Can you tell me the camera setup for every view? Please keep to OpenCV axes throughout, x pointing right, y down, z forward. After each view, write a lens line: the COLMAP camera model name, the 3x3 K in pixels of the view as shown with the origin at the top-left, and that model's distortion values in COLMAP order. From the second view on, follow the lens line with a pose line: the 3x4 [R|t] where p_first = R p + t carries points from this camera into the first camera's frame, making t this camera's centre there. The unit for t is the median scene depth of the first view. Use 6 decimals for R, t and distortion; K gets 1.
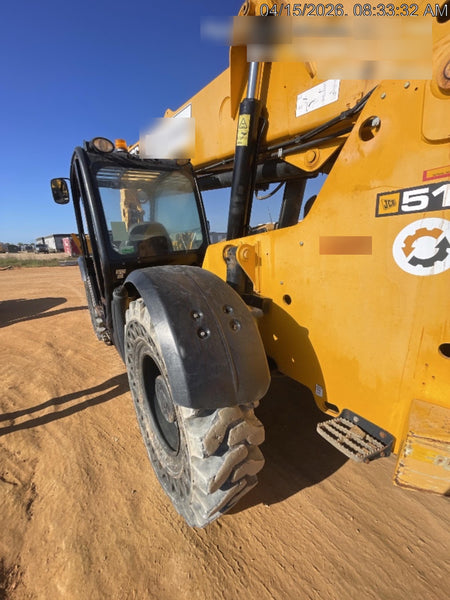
lens RADIAL K [[241.5, 0, 225.0], [0, 241.5, 300.0], [0, 0, 1]] dist [-0.001048, -0.000513]
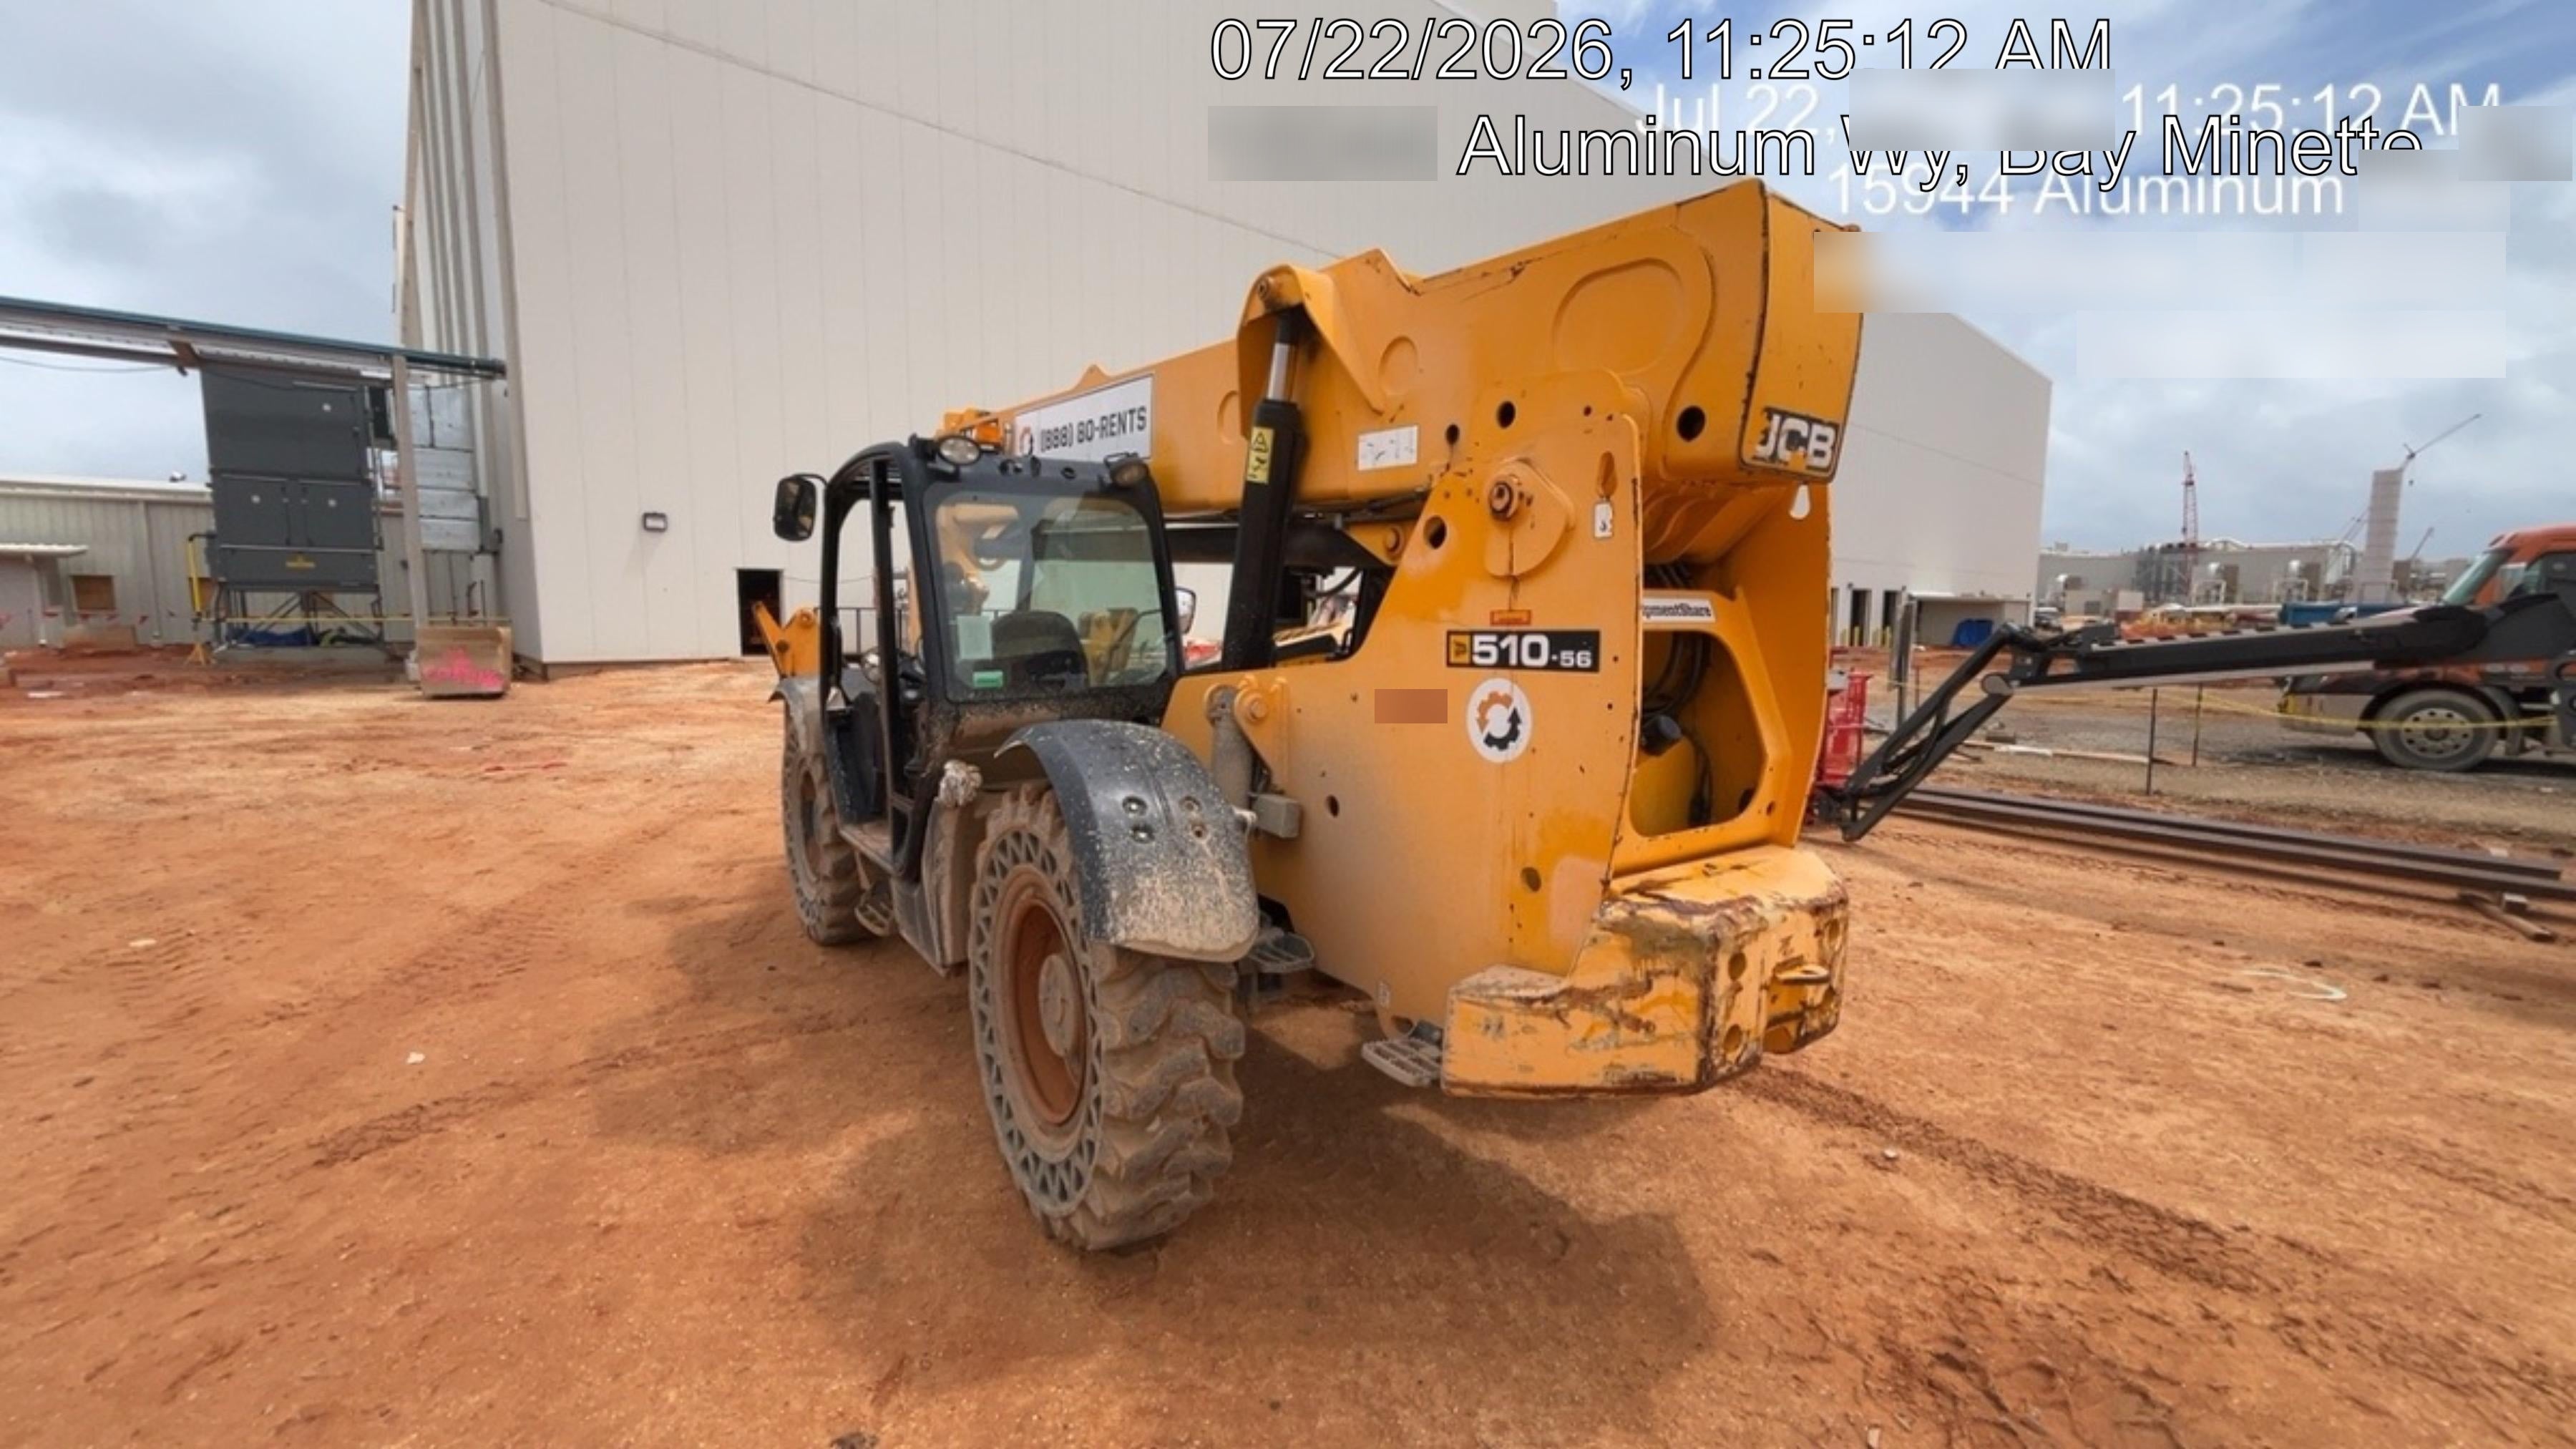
lens RADIAL K [[1061.1, 0, 1296.0], [0, 1061.1, 739.5], [0, 0, 1]] dist [-0.001464, 0.000042]
pose [[0.998235, 0.053667, 0.025428, 0.172773], [-0.050017, 0.990613, -0.127215, 0.197618], [-0.032016, 0.125719, 0.991549, -1.585539]]
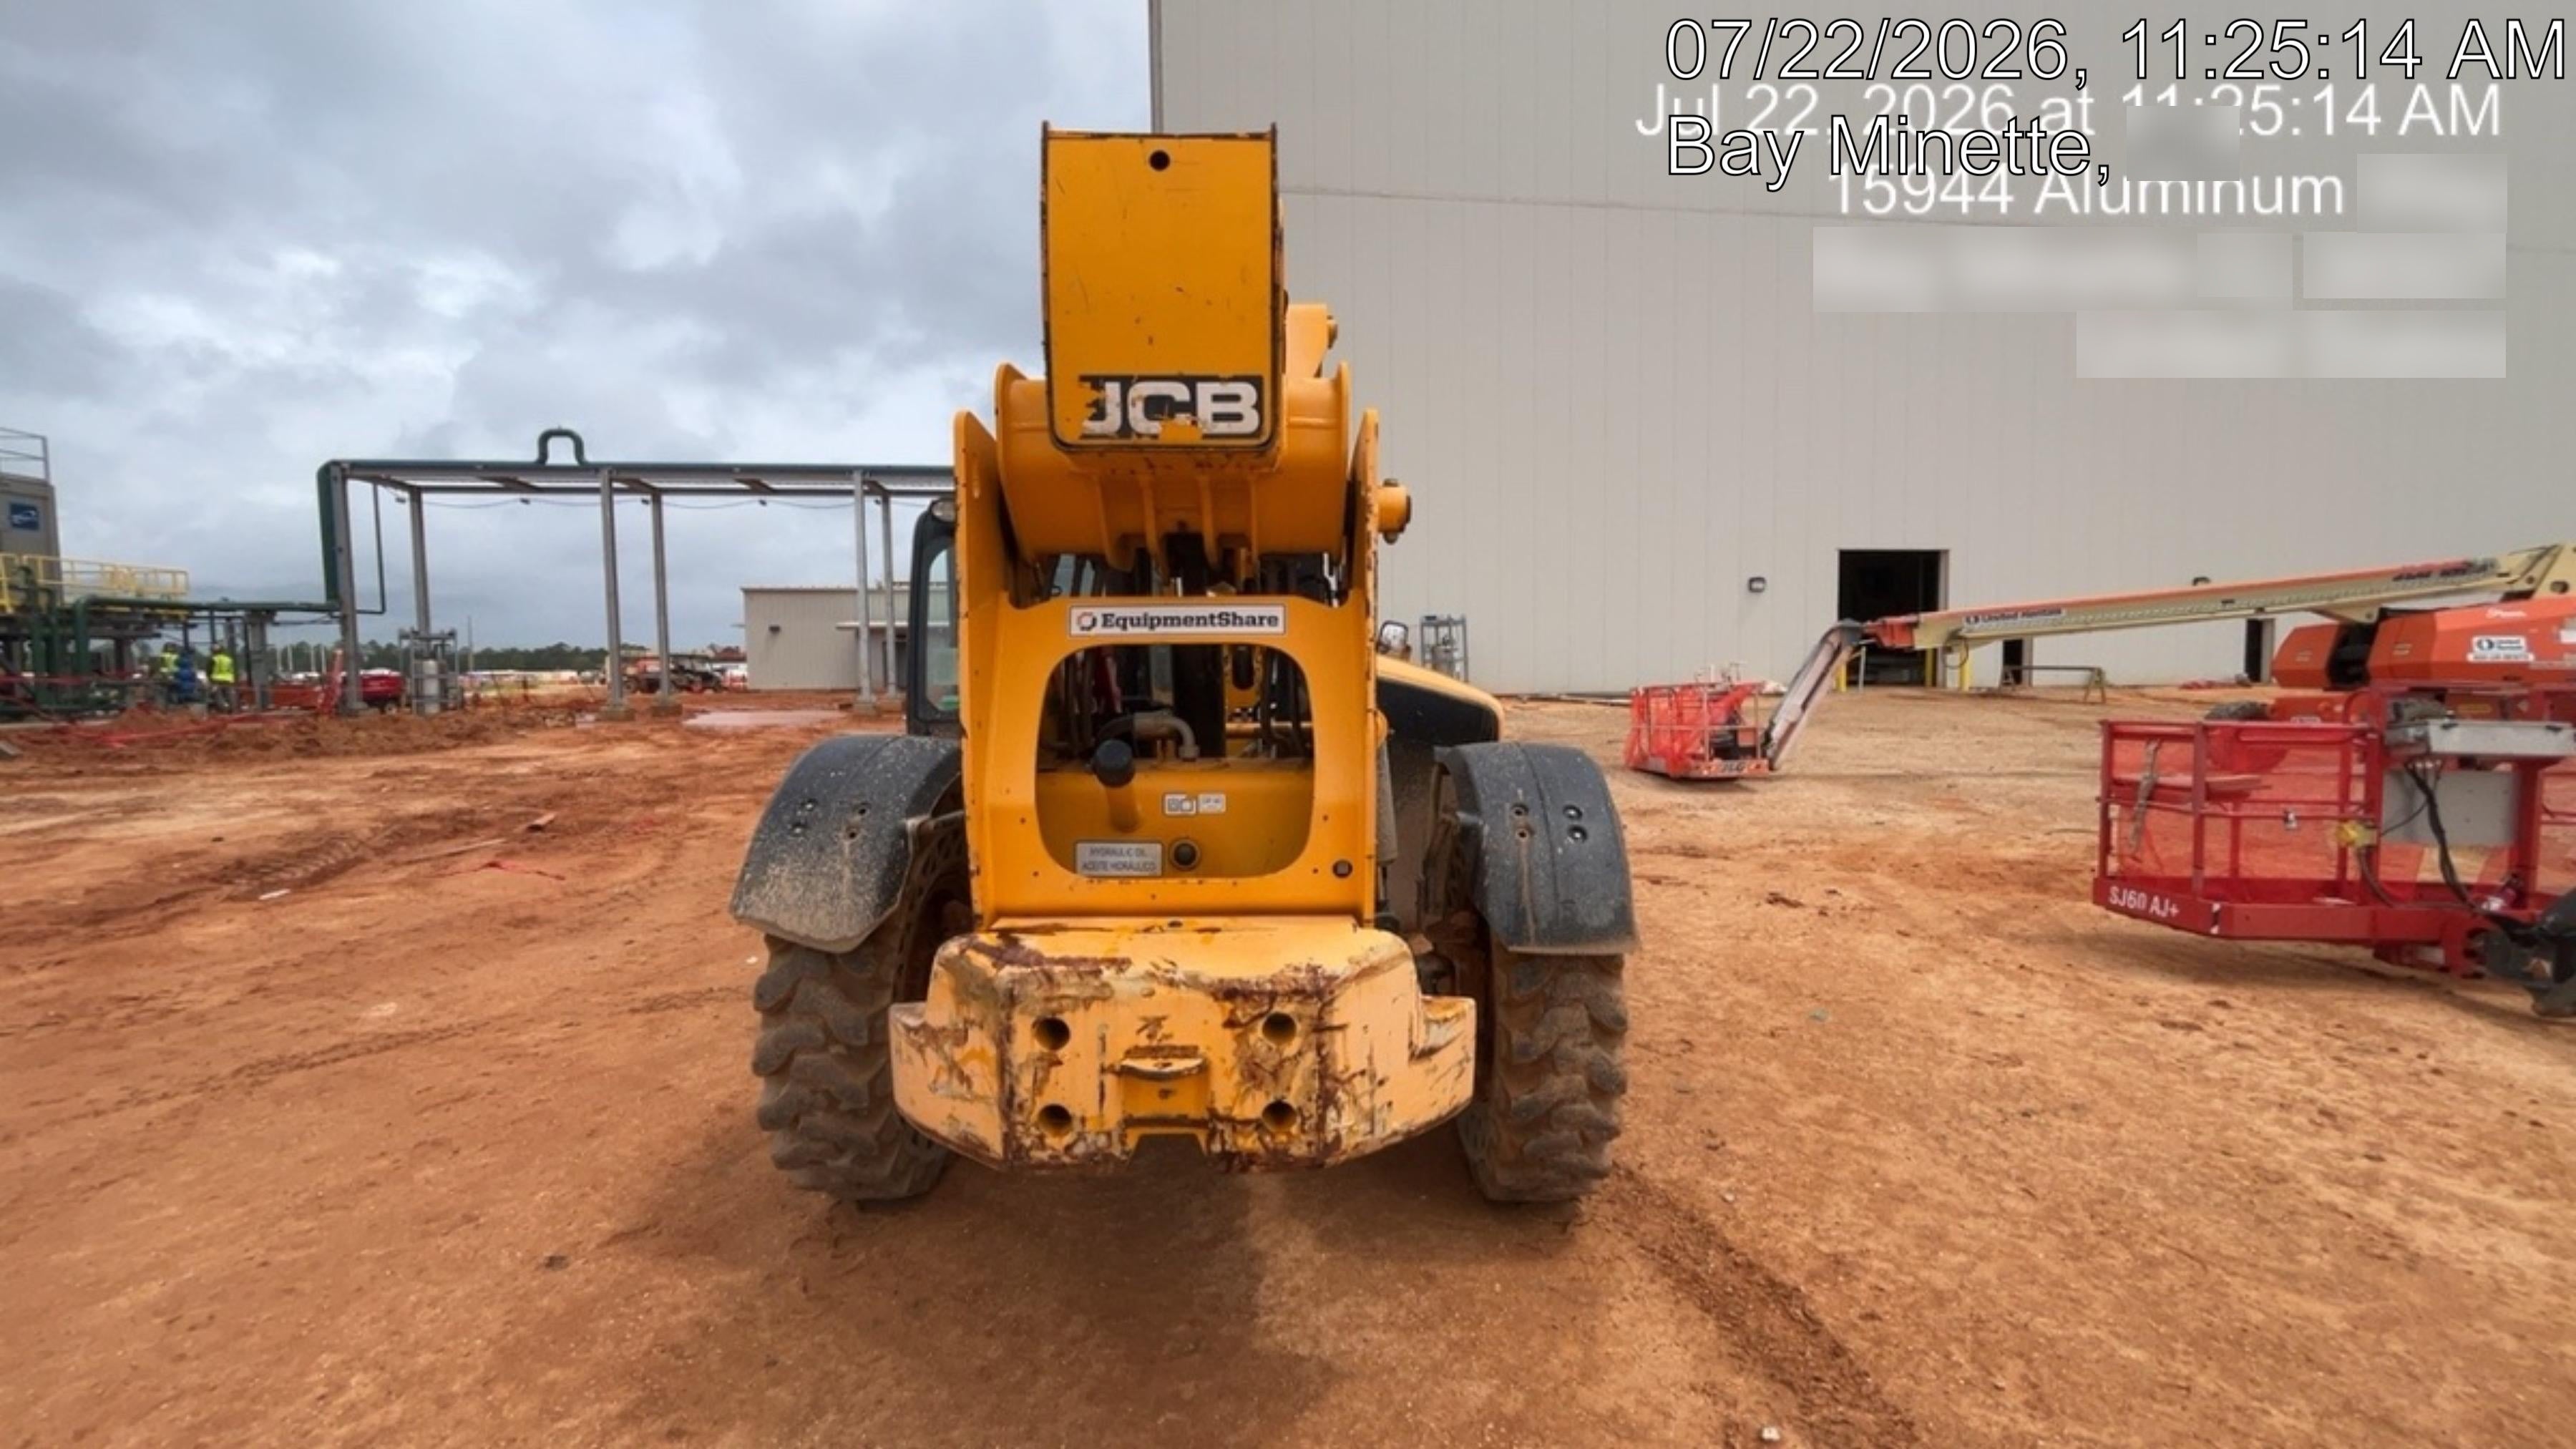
lens RADIAL K [[1061.1, 0, 1296.0], [0, 1061.1, 739.5], [0, 0, 1]] dist [-0.001464, 0.000042]
pose [[0.820479, 0.084916, -0.565335, 2.577584], [-0.169777, 0.980485, -0.099125, -0.062776], [0.545885, 0.177311, 0.818884, -0.738737]]
